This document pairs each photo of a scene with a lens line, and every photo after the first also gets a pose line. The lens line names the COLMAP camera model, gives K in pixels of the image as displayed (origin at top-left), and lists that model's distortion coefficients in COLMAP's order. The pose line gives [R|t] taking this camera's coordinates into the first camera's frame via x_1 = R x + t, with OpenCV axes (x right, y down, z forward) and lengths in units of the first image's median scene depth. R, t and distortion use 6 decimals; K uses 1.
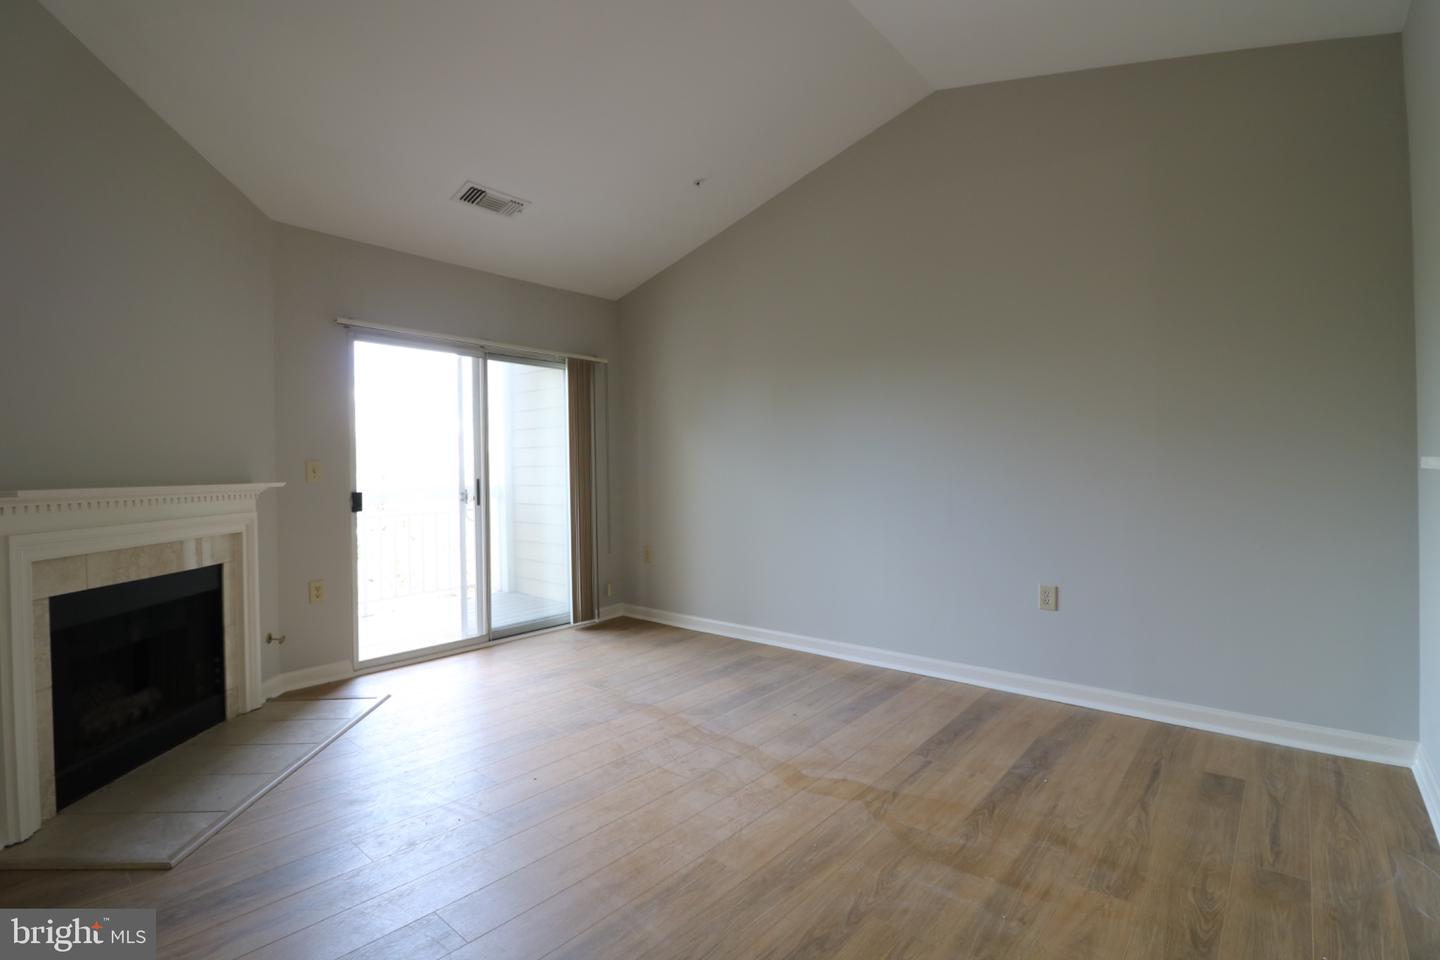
lens RADIAL K [[667.8, 0, 720.8], [0, 667.8, 476.7], [0, 0, 1]] dist [-0.007967, -0.007426]
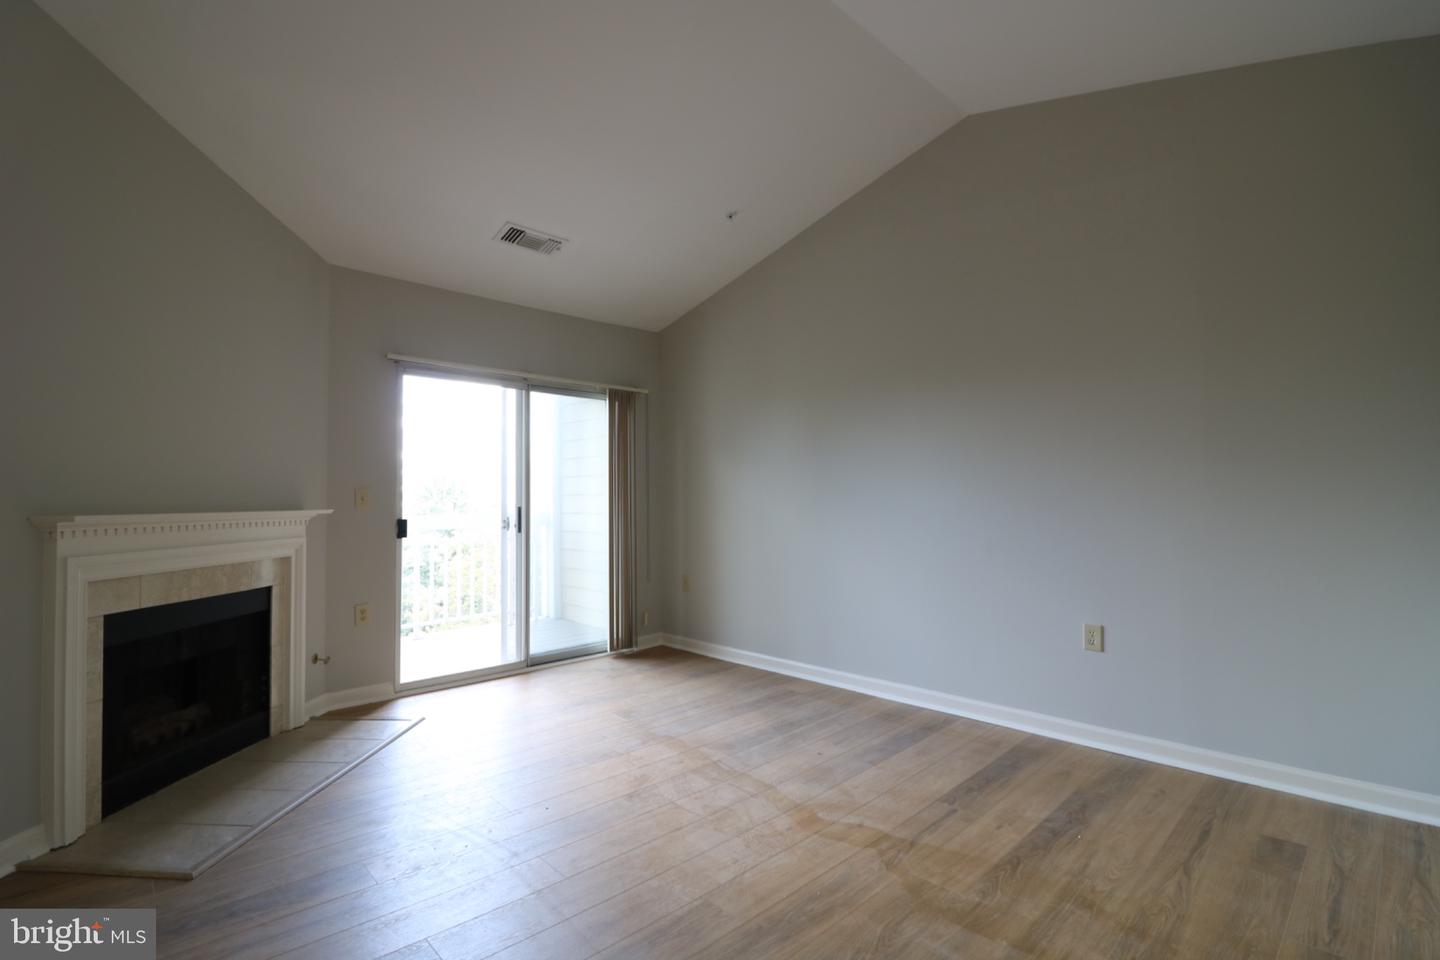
lens RADIAL K [[667.8, 0, 721.7], [0, 667.8, 478.4], [0, 0, 1]] dist [-0.007967, -0.007426]
pose [[0.995581, 0.002328, -0.093880, 0.061626], [-0.006120, 0.999176, -0.040129, -0.002198], [0.093709, 0.040527, 0.994774, 0.008569]]
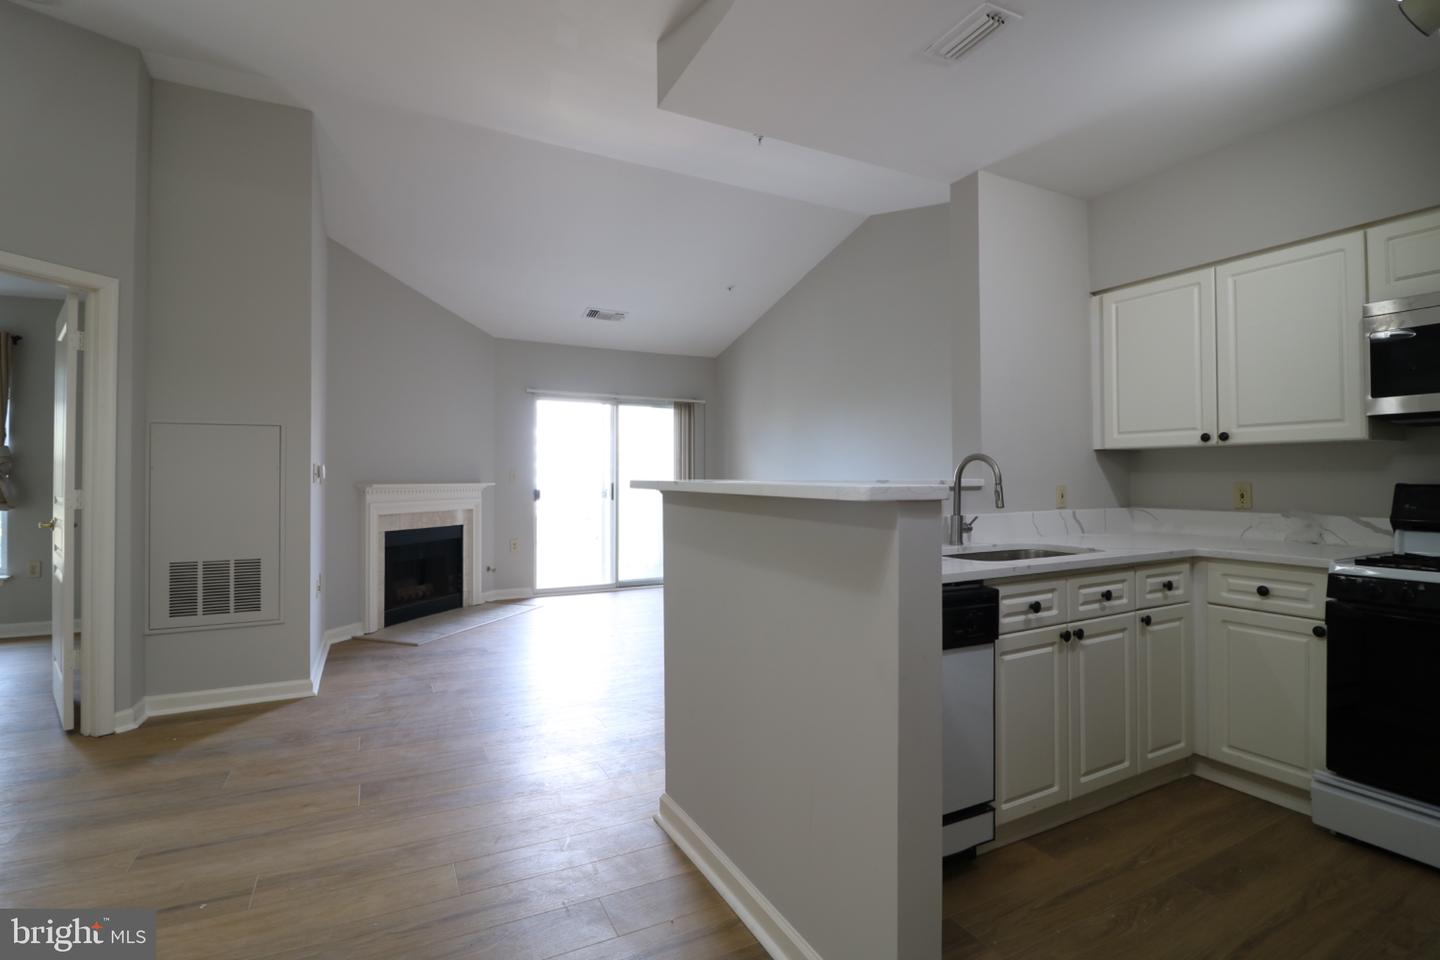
lens RADIAL K [[667.8, 0, 722.6], [0, 667.8, 474.7], [0, 0, 1]] dist [-0.007967, -0.007426]
pose [[0.927709, 0.012065, -0.373108, 0.665841], [-0.016367, 0.999831, -0.008364, -0.009404], [0.372944, 0.013866, 0.927750, -0.512195]]
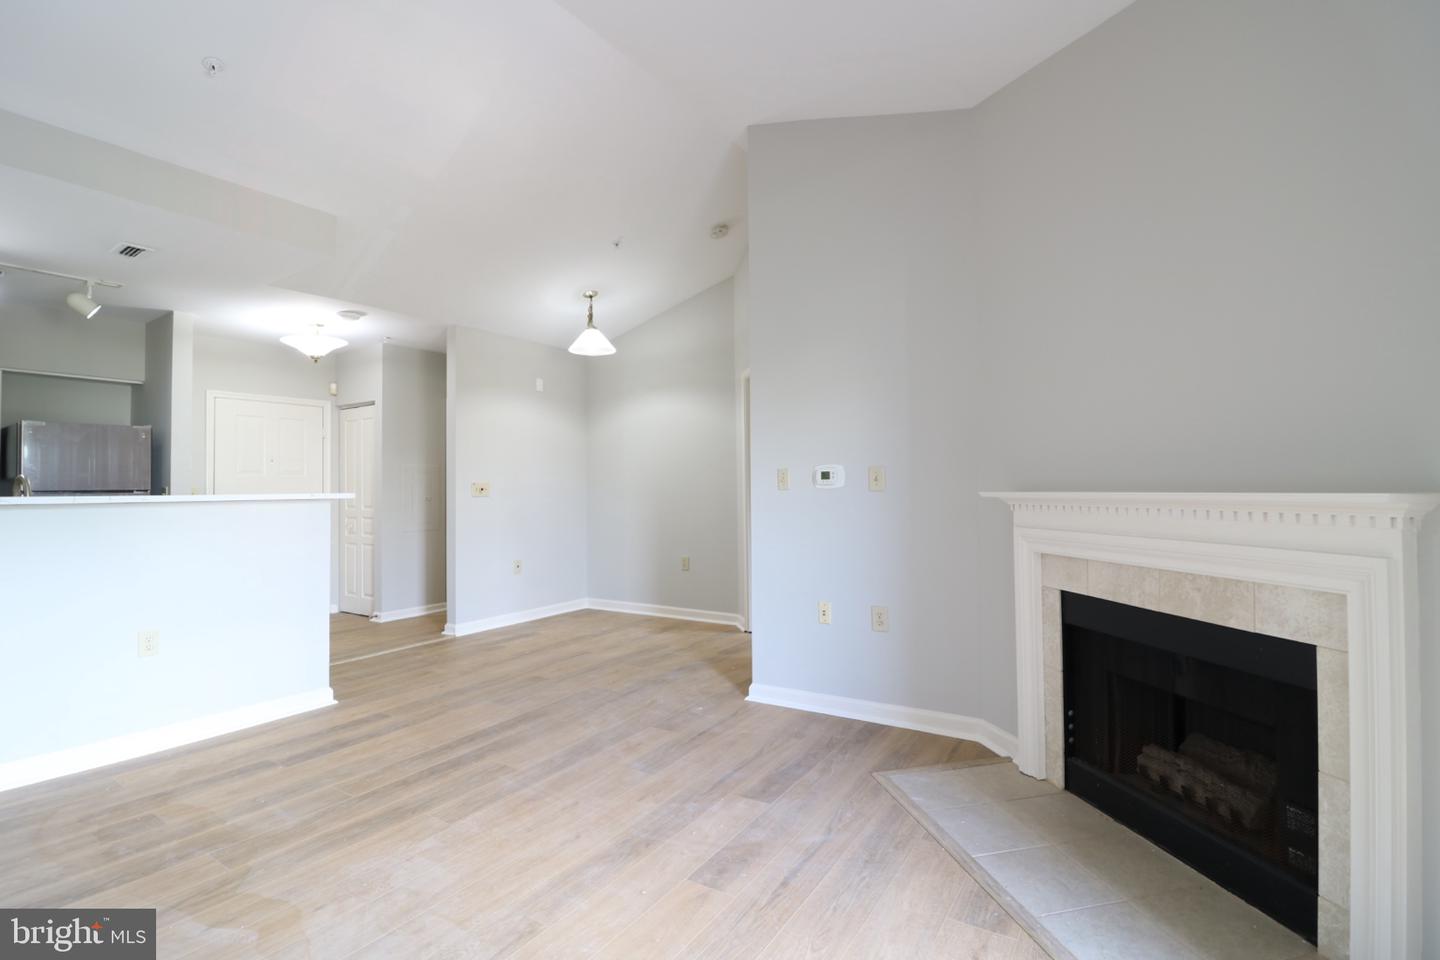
lens RADIAL K [[667.8, 0, 731.0], [0, 667.8, 470.4], [0, 0, 1]] dist [-0.007967, -0.007426]
pose [[-0.989969, 0.026226, -0.138831, -0.235308], [0.028521, 0.999487, -0.014563, -0.011602], [0.138378, -0.018376, -0.990209, 1.463197]]
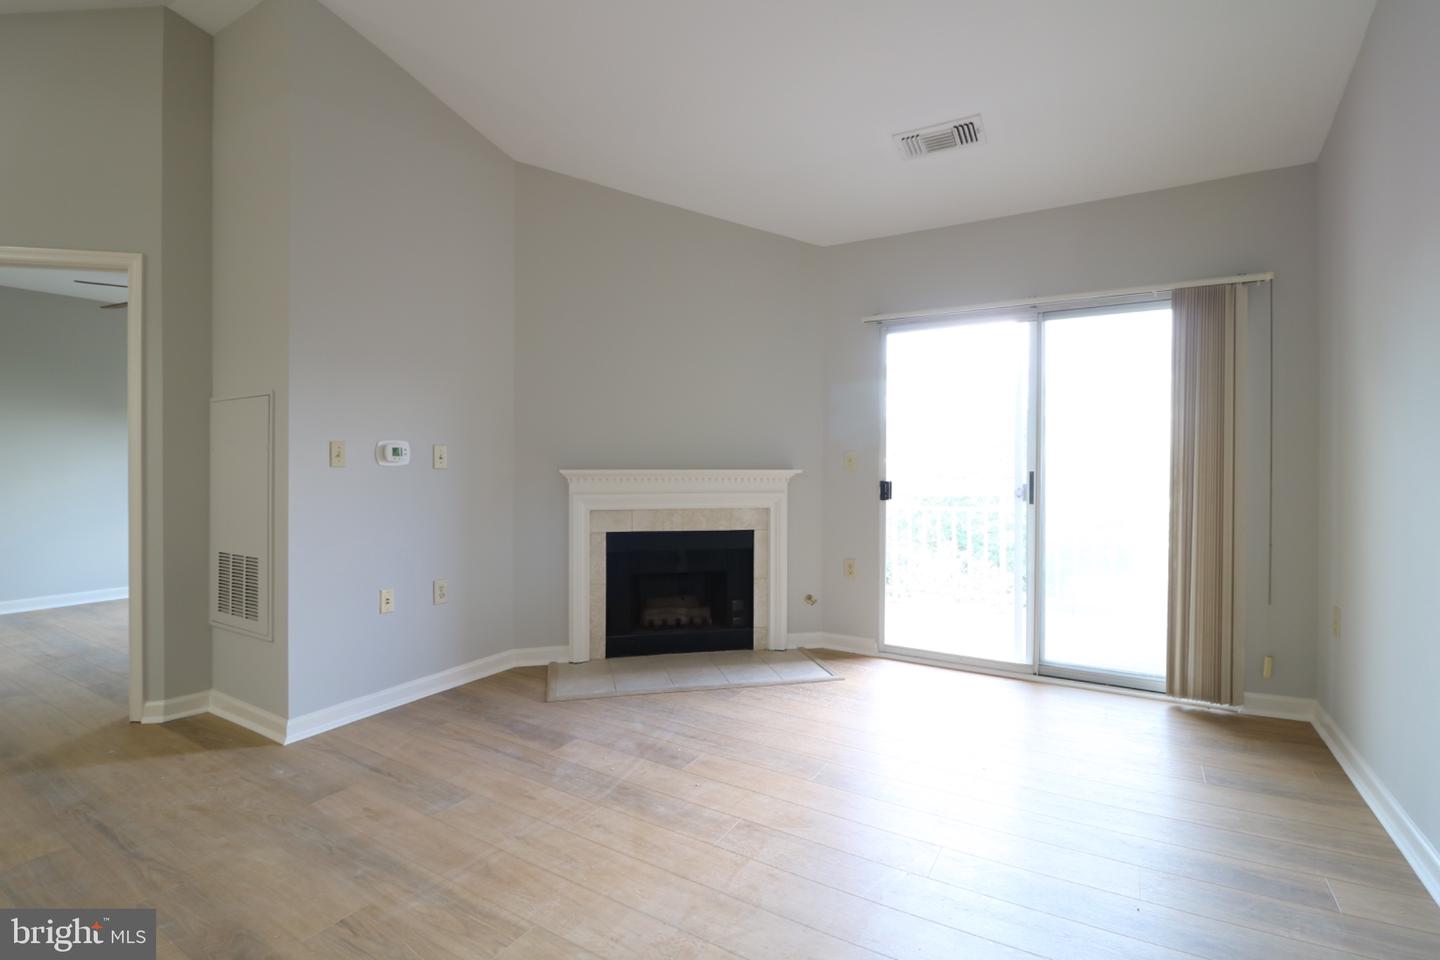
lens RADIAL K [[667.8, 0, 716.6], [0, 667.8, 470.8], [0, 0, 1]] dist [-0.007967, -0.007426]
pose [[0.167451, 0.025792, -0.985543, 0.540437], [-0.013165, 0.999627, 0.023924, -0.016936], [0.985793, 0.008969, 0.167728, 0.712112]]
